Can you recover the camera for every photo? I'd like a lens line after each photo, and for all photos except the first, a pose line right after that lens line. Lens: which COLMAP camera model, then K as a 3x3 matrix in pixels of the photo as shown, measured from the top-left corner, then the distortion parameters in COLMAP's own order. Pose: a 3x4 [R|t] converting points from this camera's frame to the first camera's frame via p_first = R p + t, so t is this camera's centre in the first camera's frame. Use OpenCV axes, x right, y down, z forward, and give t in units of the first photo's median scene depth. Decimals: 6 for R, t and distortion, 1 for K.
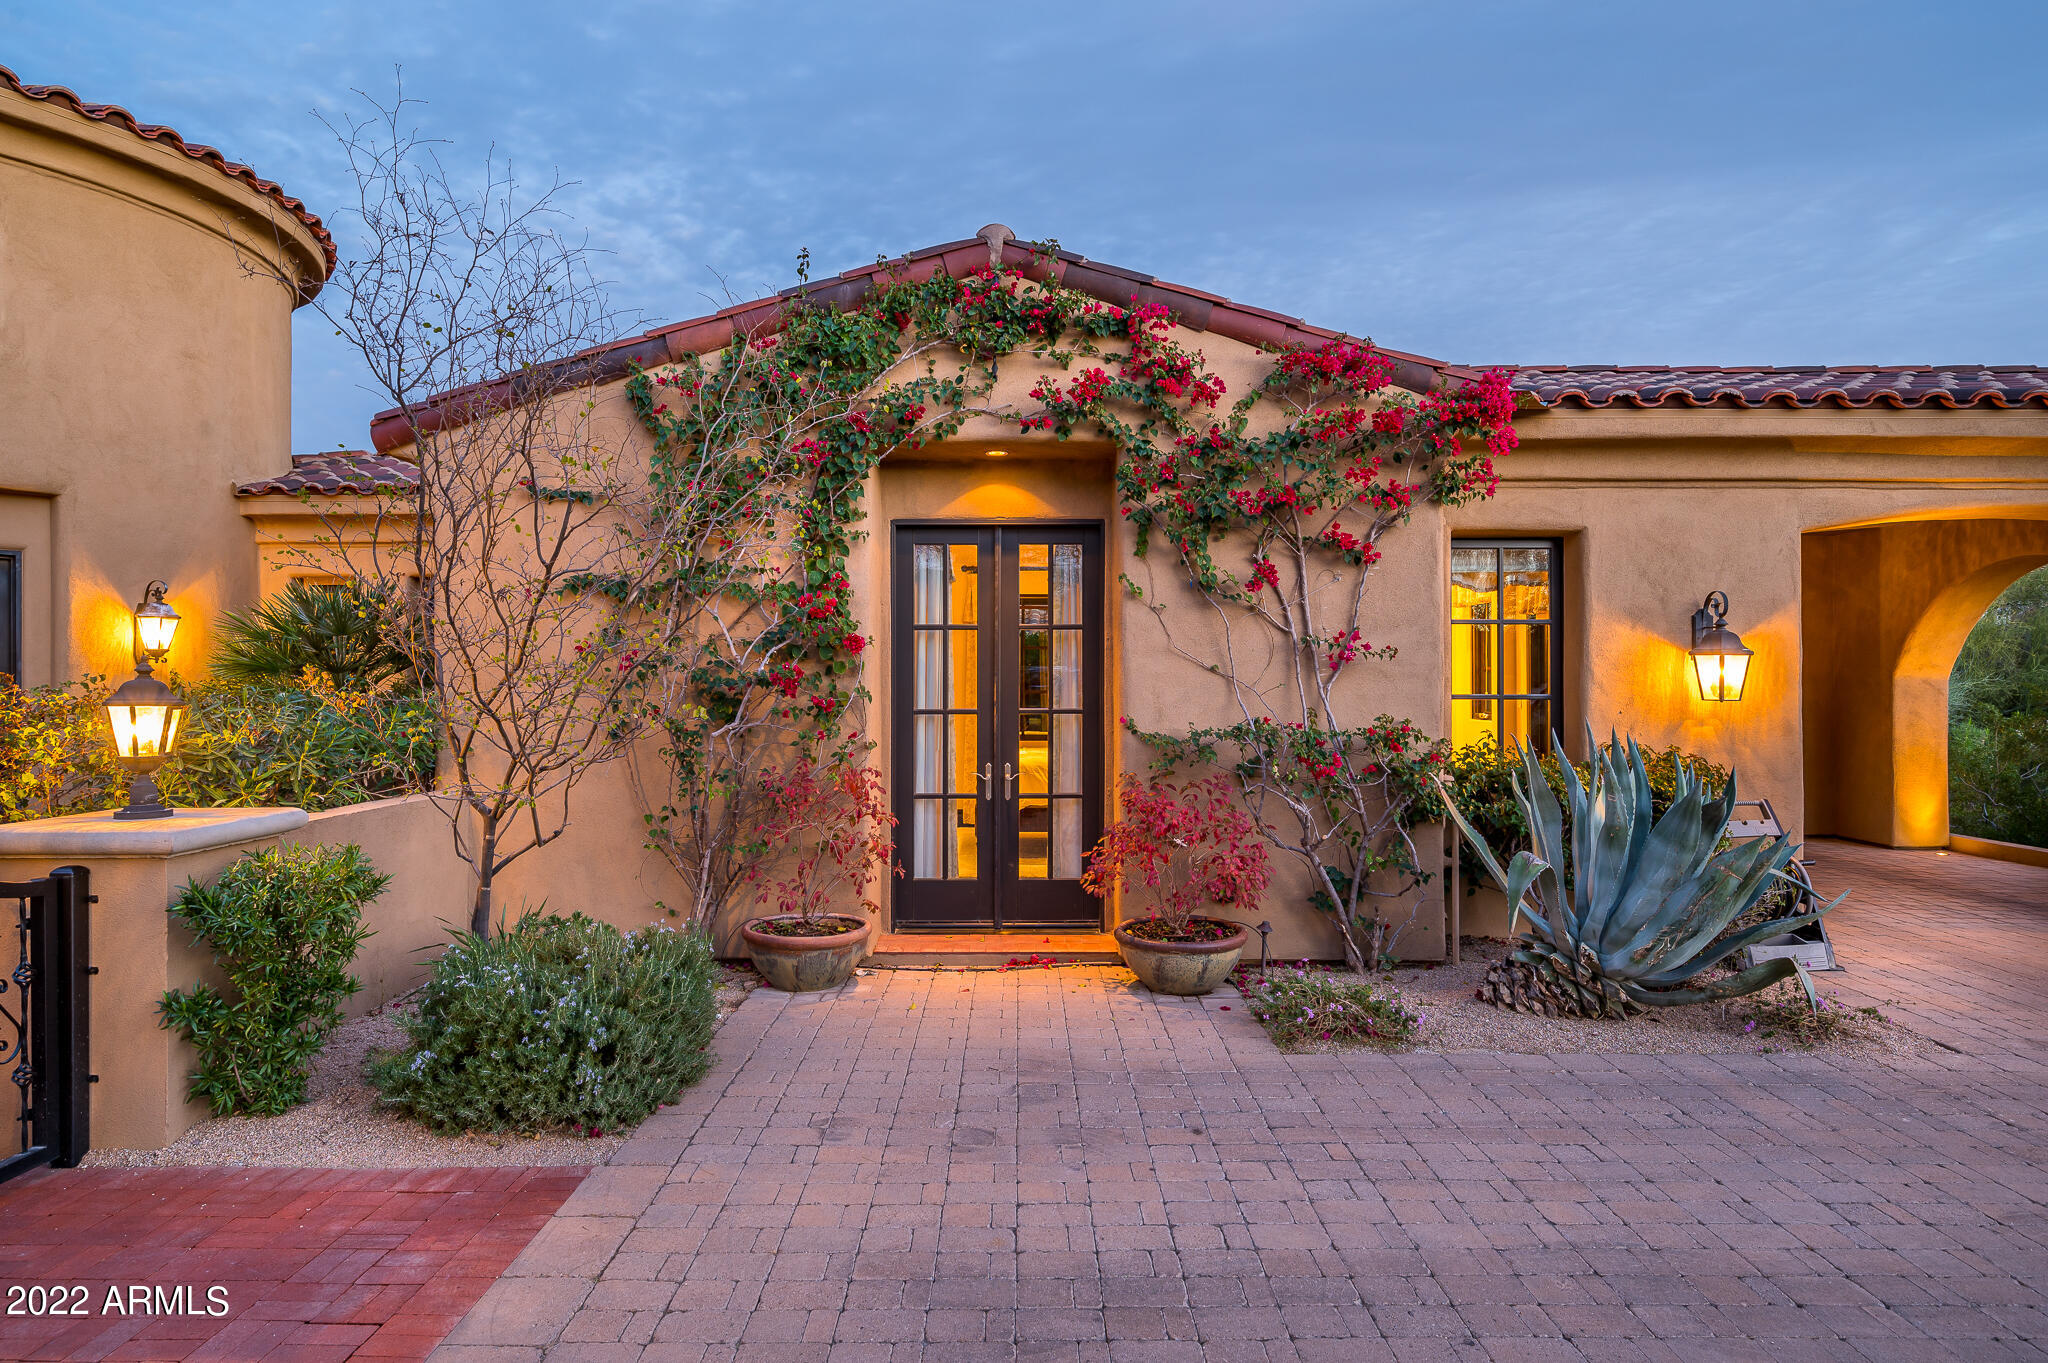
lens RADIAL K [[1199.6, 0, 1014.2], [0, 1199.6, 683.1], [0, 0, 1]] dist [-0.000802, 0.000610]
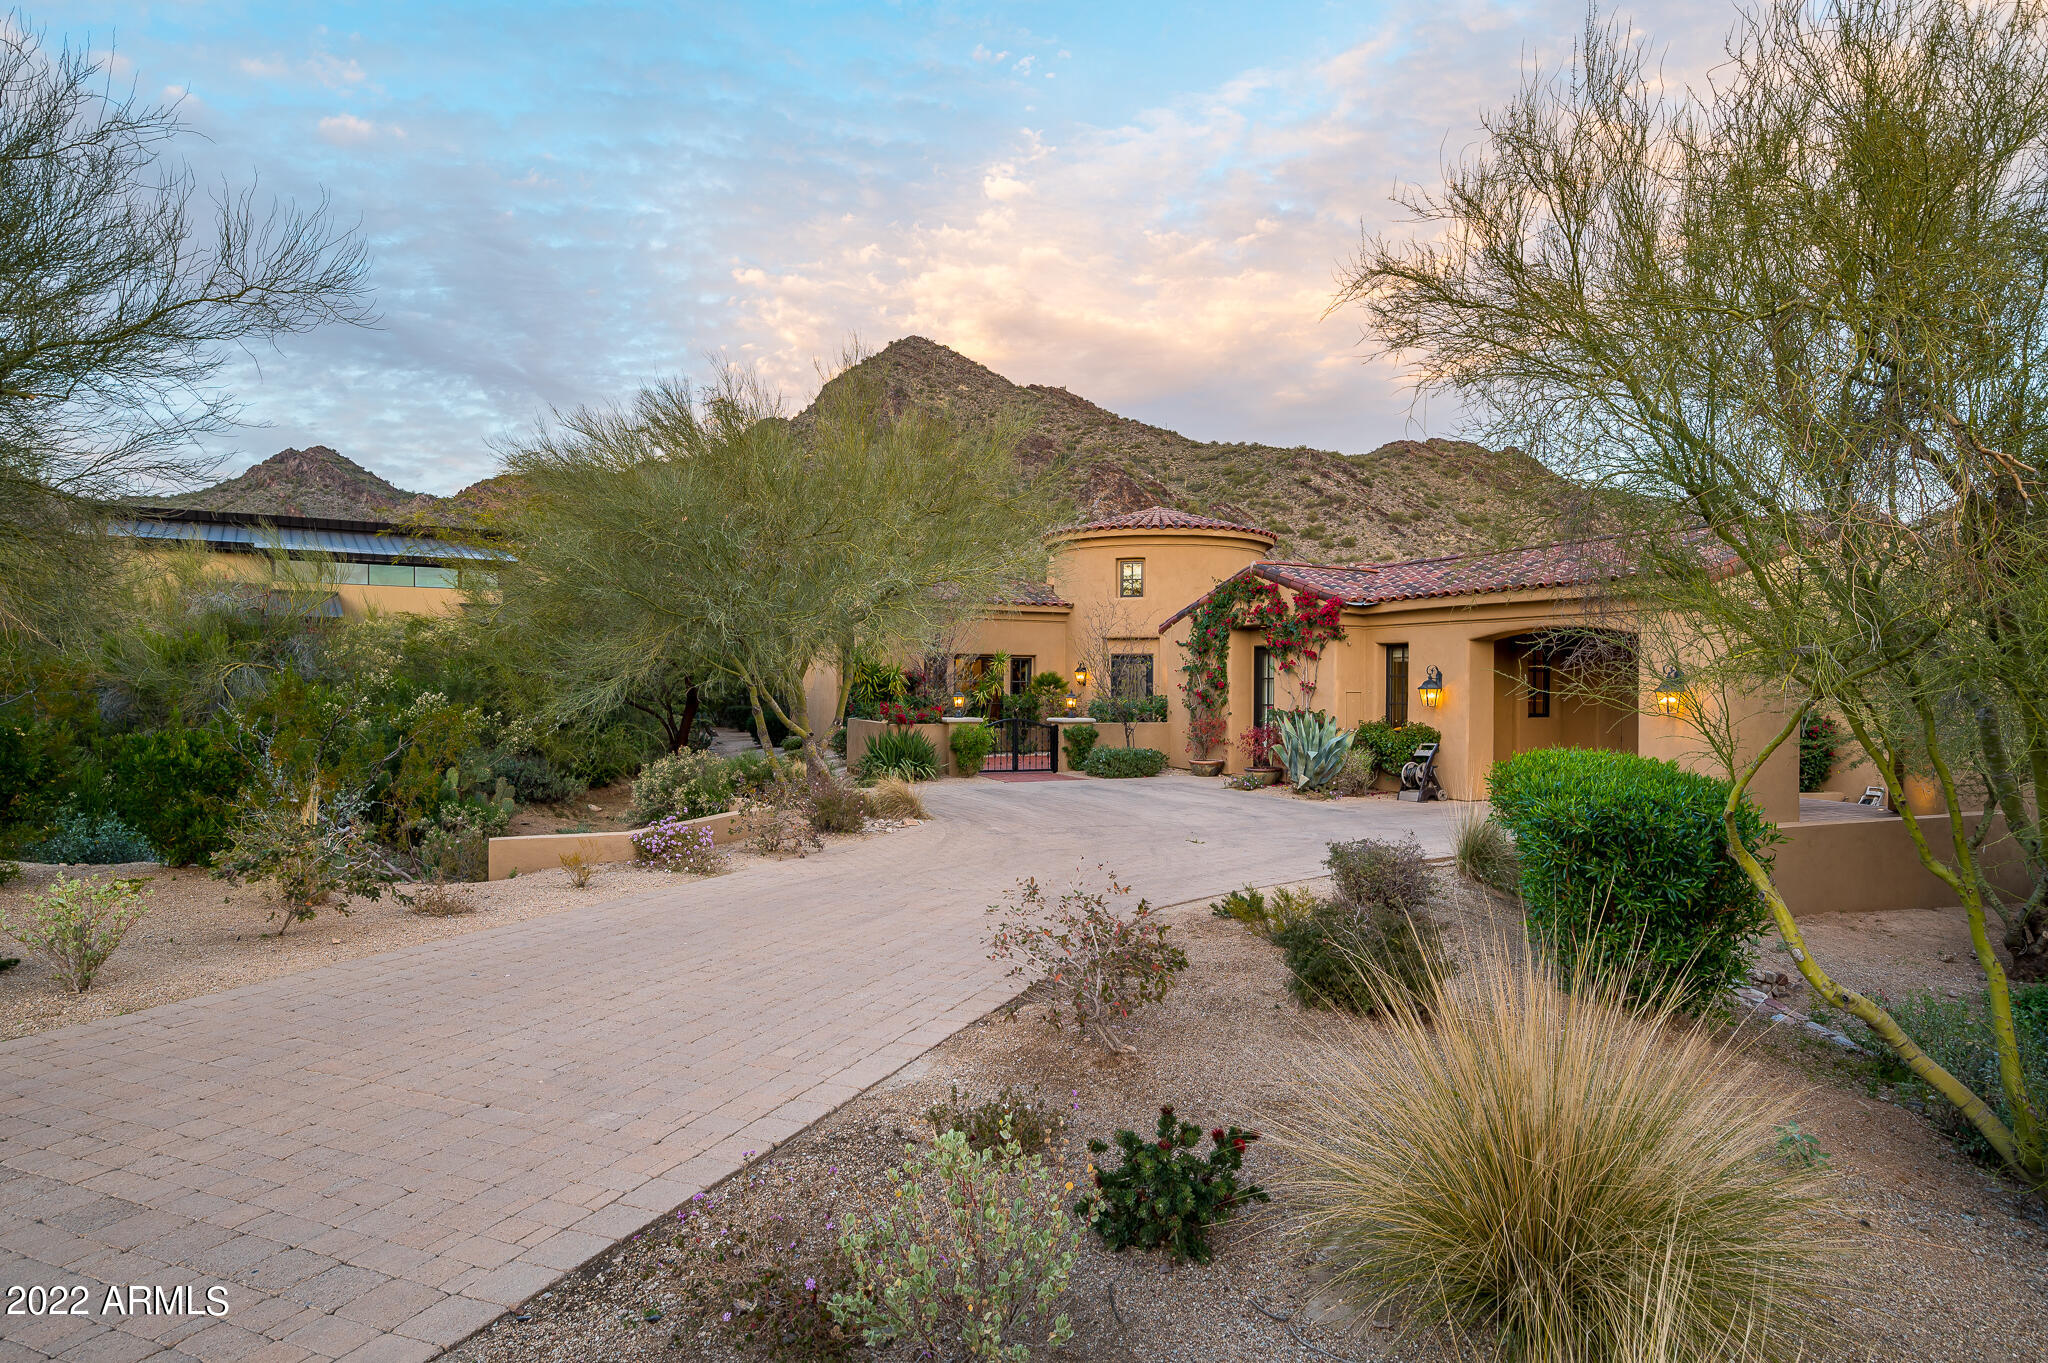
lens RADIAL K [[1199.6, 0, 1014.2], [0, 1199.6, 683.1], [0, 0, 1]] dist [-0.000802, 0.000610]
pose [[0.397029, 0.003494, -0.917799, 2.864944], [-0.003626, 0.999991, 0.002239, -0.042733], [0.917799, 0.002439, 0.397038, -0.980084]]
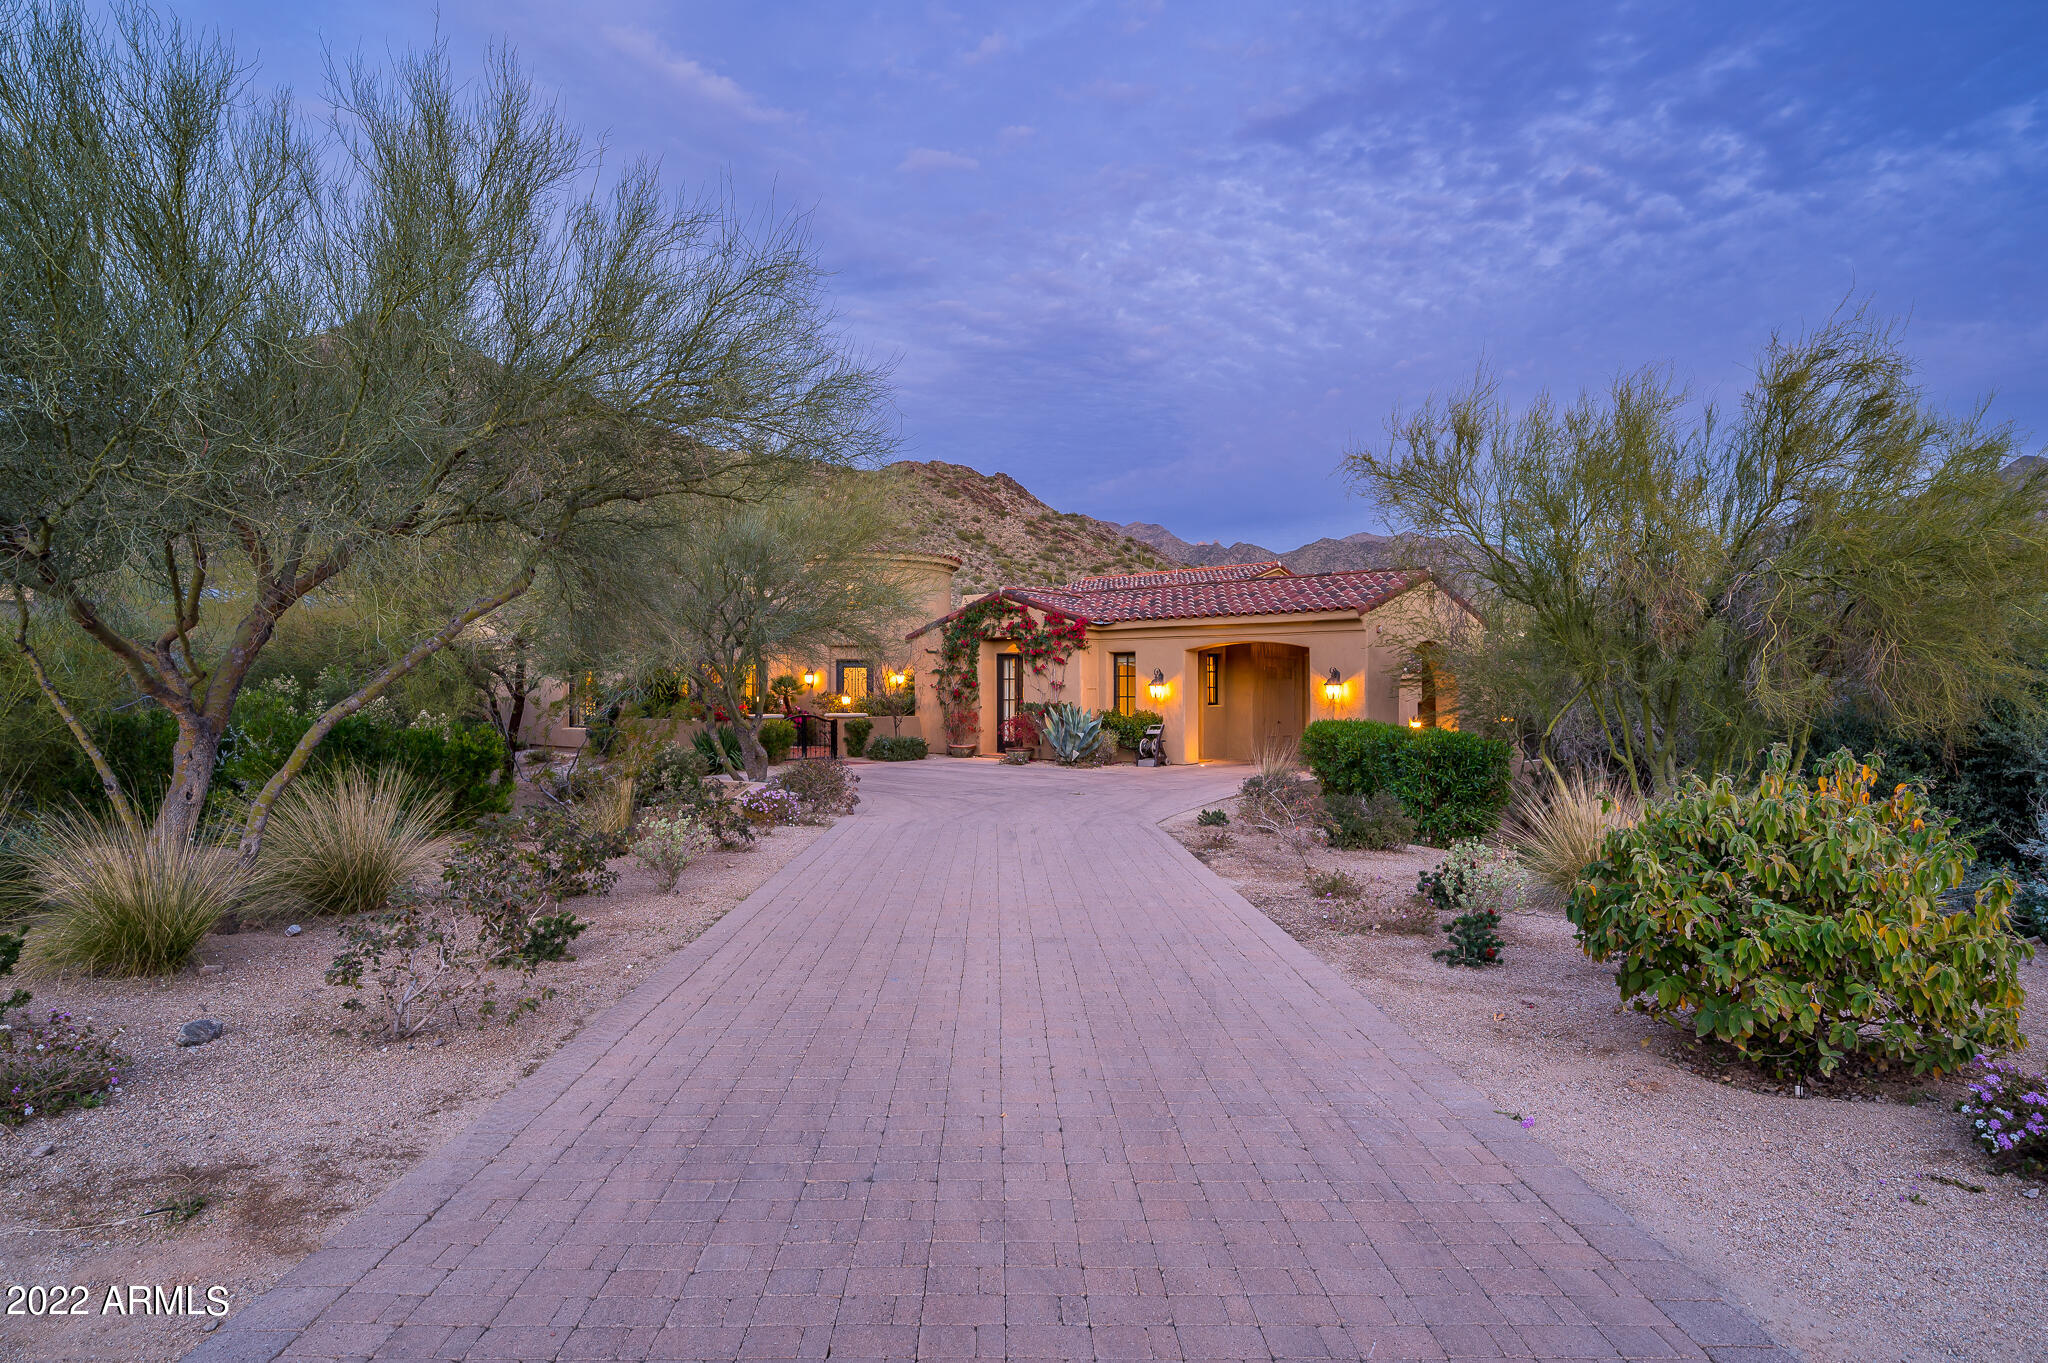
lens RADIAL K [[1168.3, 0, 1019.2], [0, 1168.3, 681.4], [0, 0, 1]] dist [0.000305, -0.000004]
pose [[0.733397, -0.004154, -0.679788, 2.919813], [0.004574, 0.999989, -0.001176, -0.036465], [0.679785, -0.002247, 0.733408, -2.067950]]
